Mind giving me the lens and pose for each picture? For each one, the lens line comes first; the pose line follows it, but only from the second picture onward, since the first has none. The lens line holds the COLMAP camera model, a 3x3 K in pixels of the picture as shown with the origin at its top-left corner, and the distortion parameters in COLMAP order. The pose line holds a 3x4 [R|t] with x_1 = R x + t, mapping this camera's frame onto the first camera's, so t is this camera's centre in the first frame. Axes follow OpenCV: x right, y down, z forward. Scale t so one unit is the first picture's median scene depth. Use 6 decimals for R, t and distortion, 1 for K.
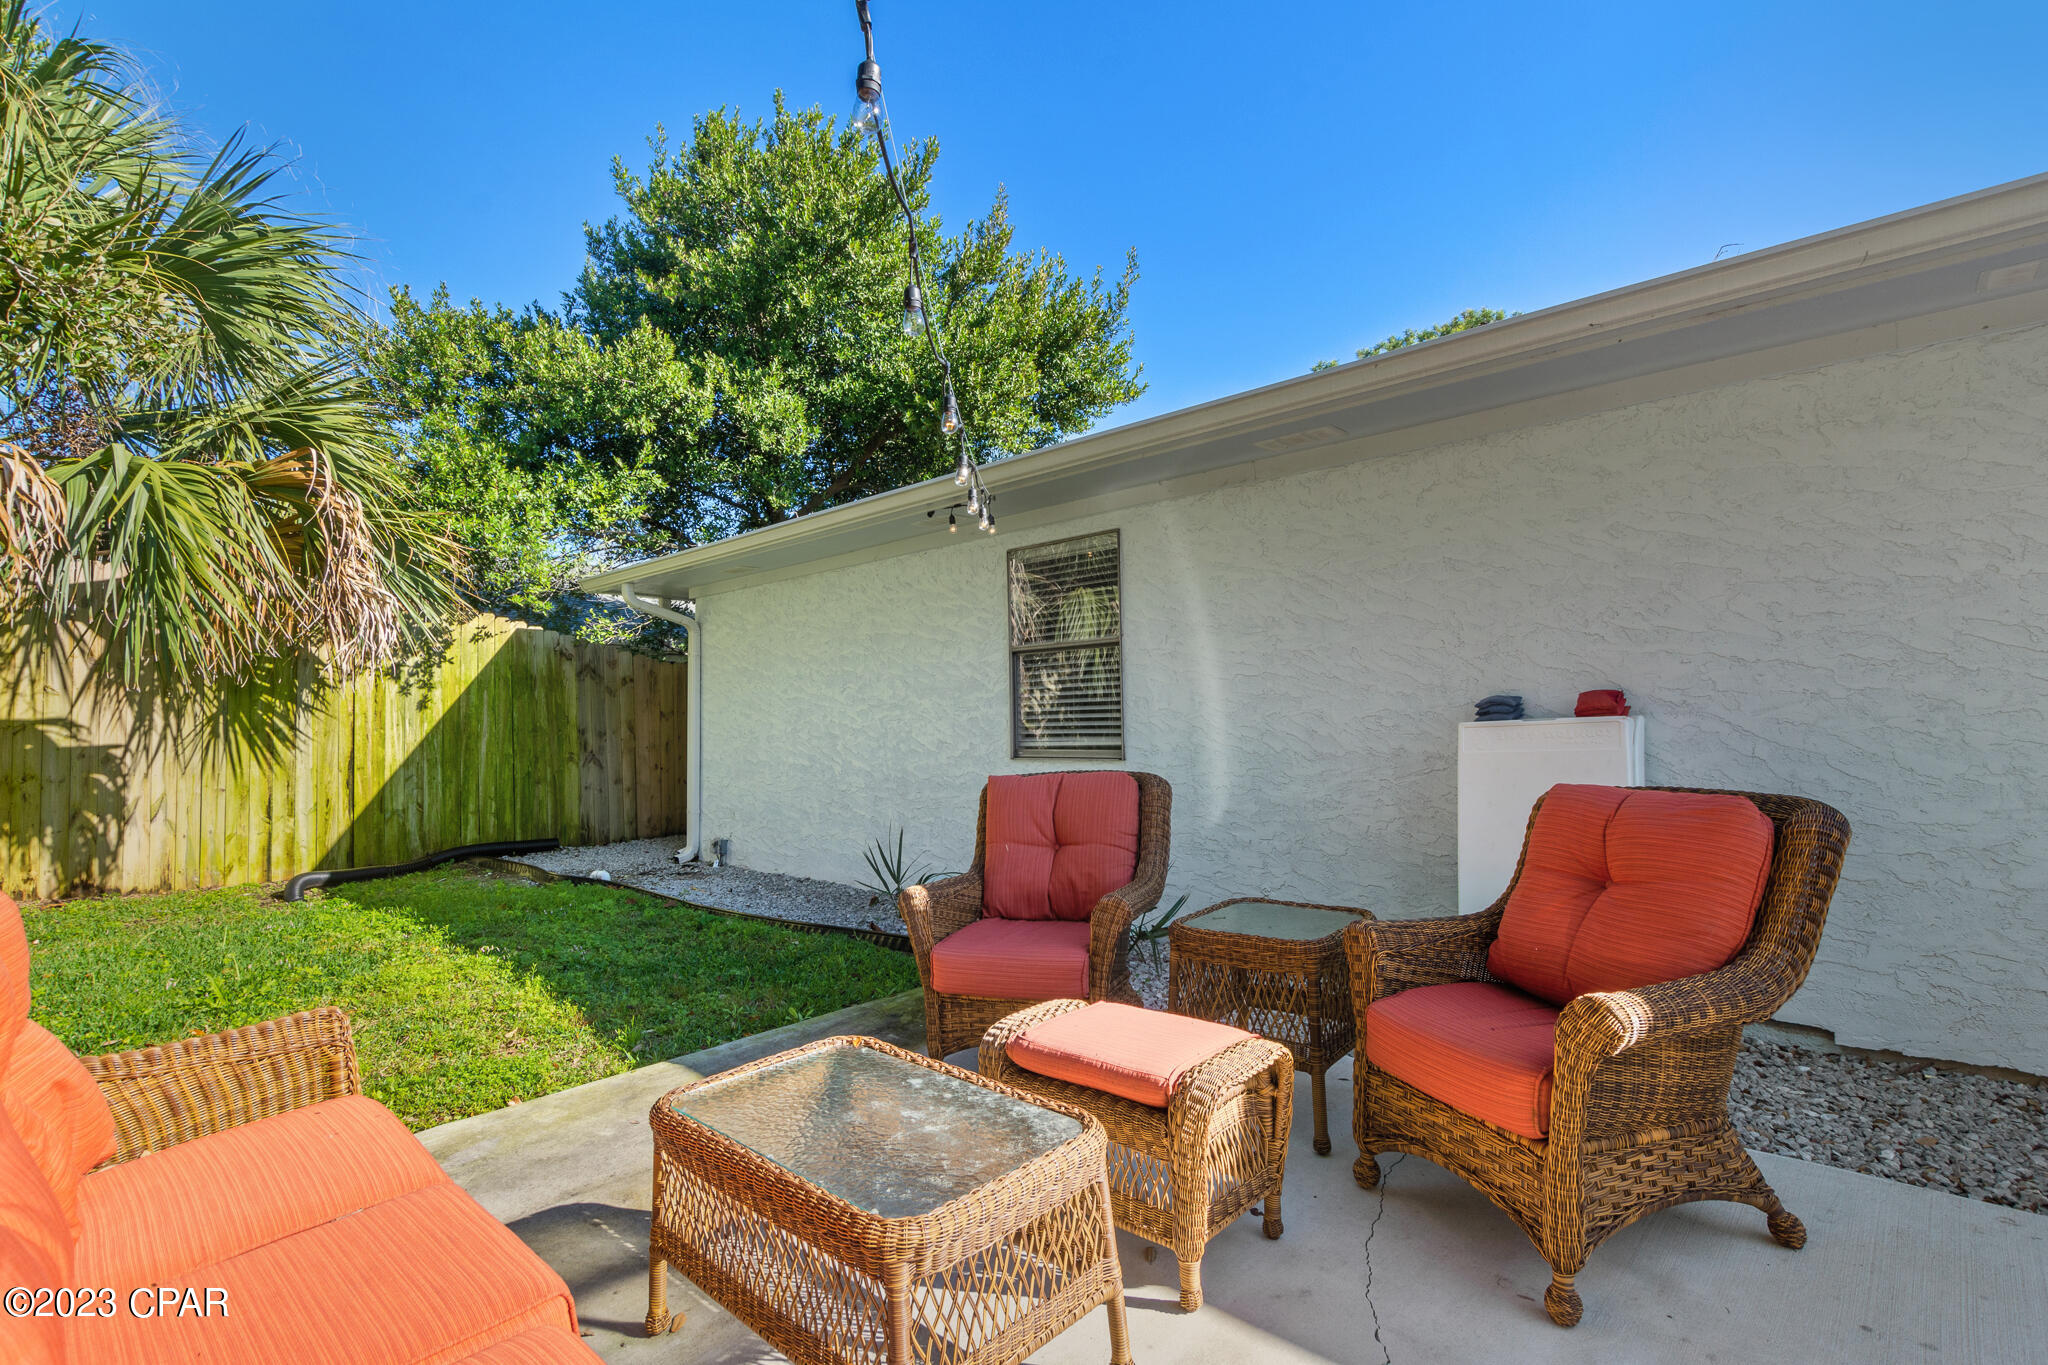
lens RADIAL K [[973.6, 0, 1018.9], [0, 973.6, 667.5], [0, 0, 1]] dist [-0.010409, 0.000036]
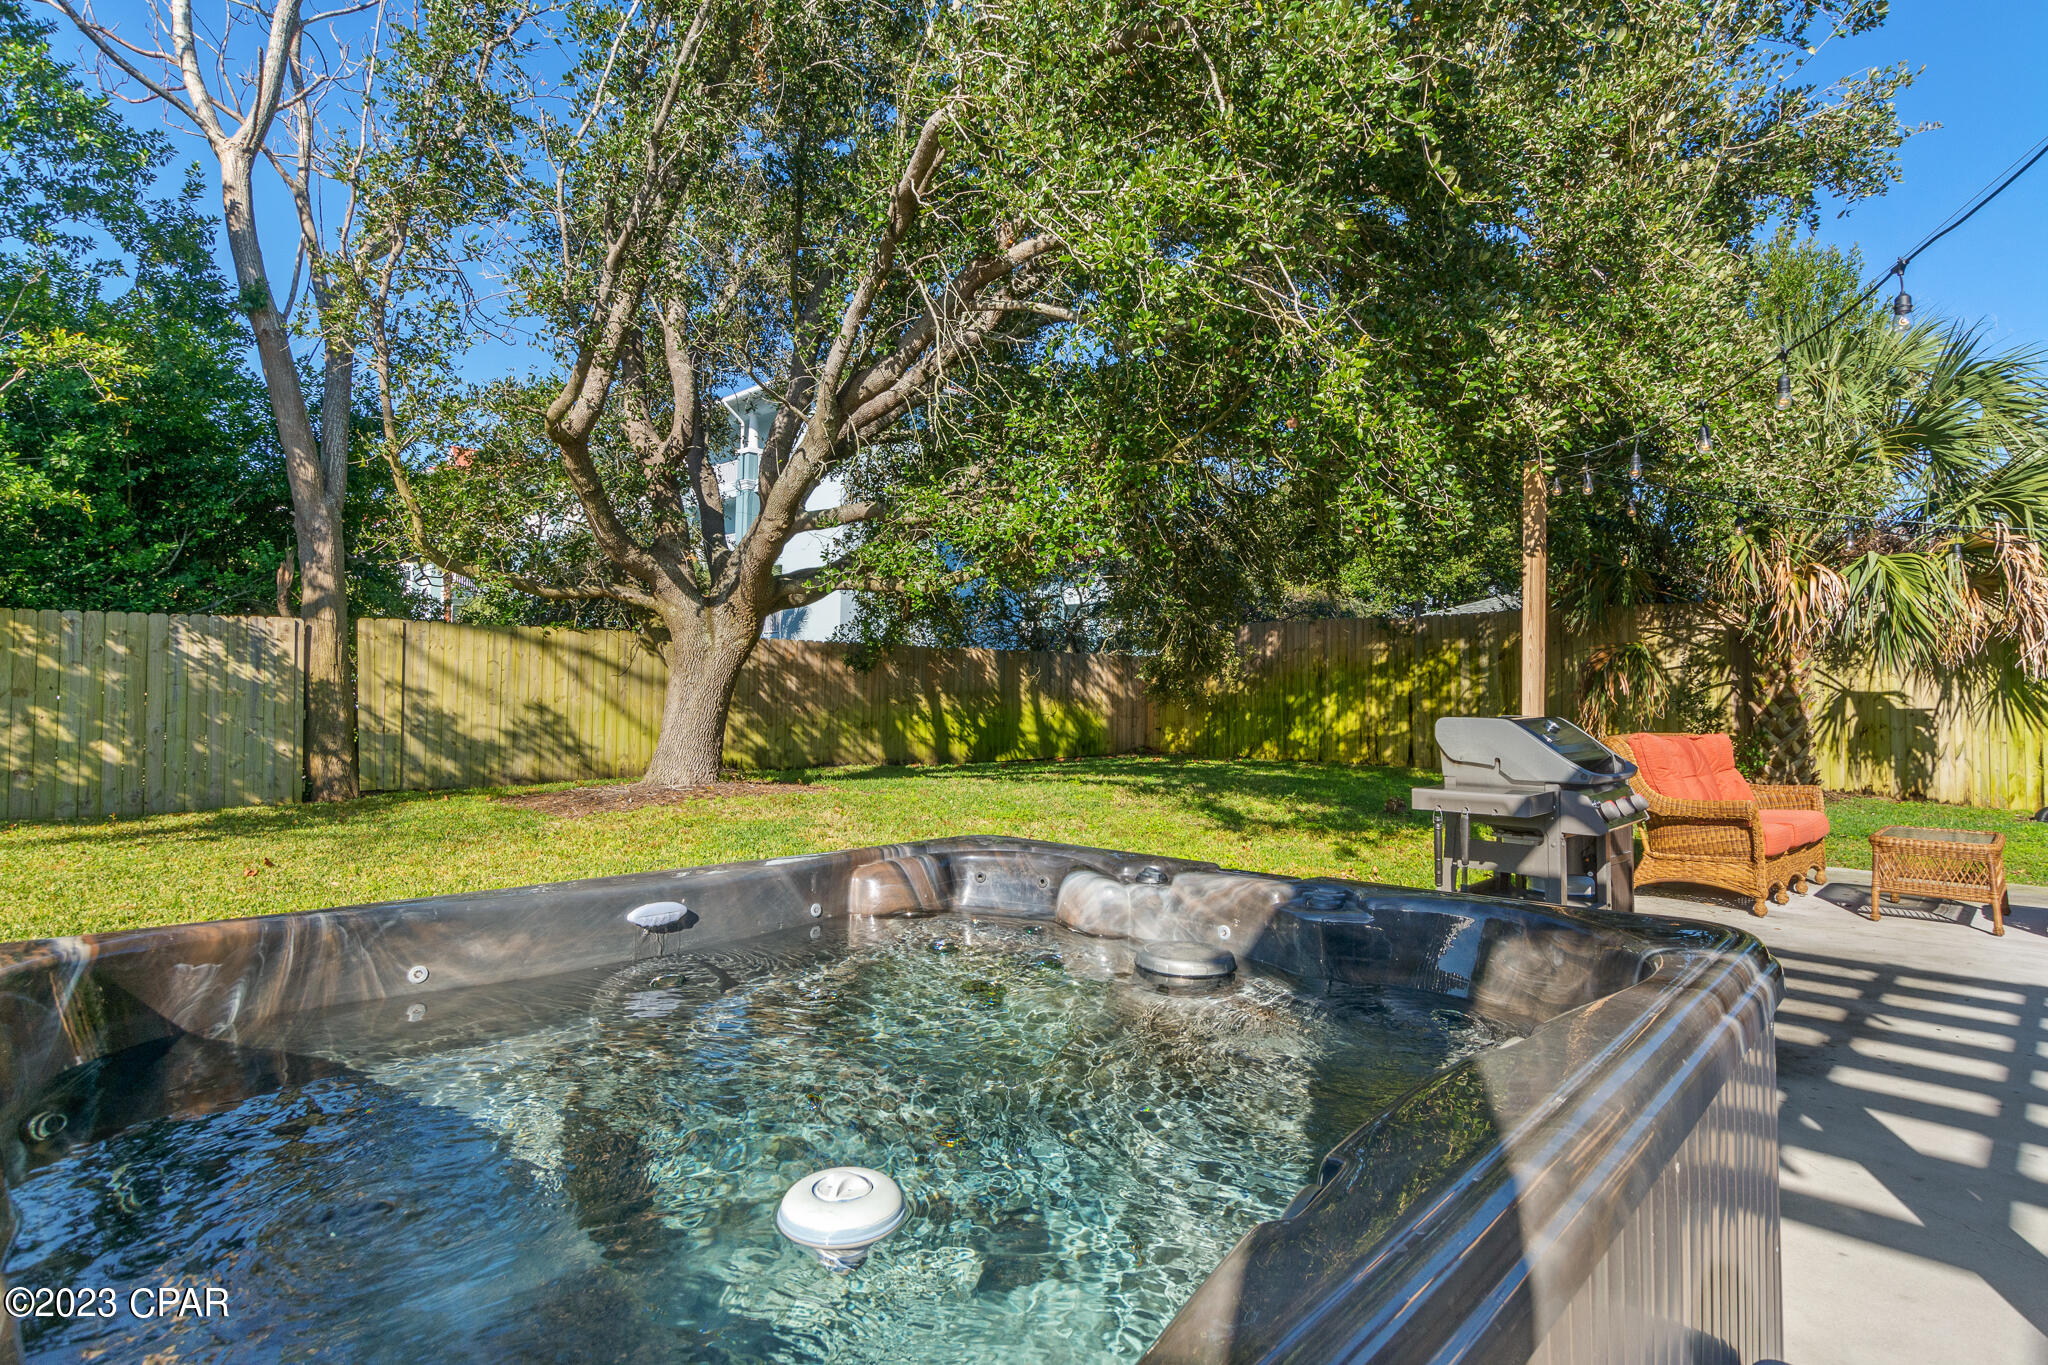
lens RADIAL K [[1057.6, 0, 1021.6], [0, 1057.6, 674.9], [0, 0, 1]] dist [0.001502, 0.000211]
pose [[-0.024612, 0.000318, -0.999697, 0.741523], [0.043330, 0.999061, -0.000749, -0.034377], [0.998758, -0.043335, -0.024602, -0.396466]]
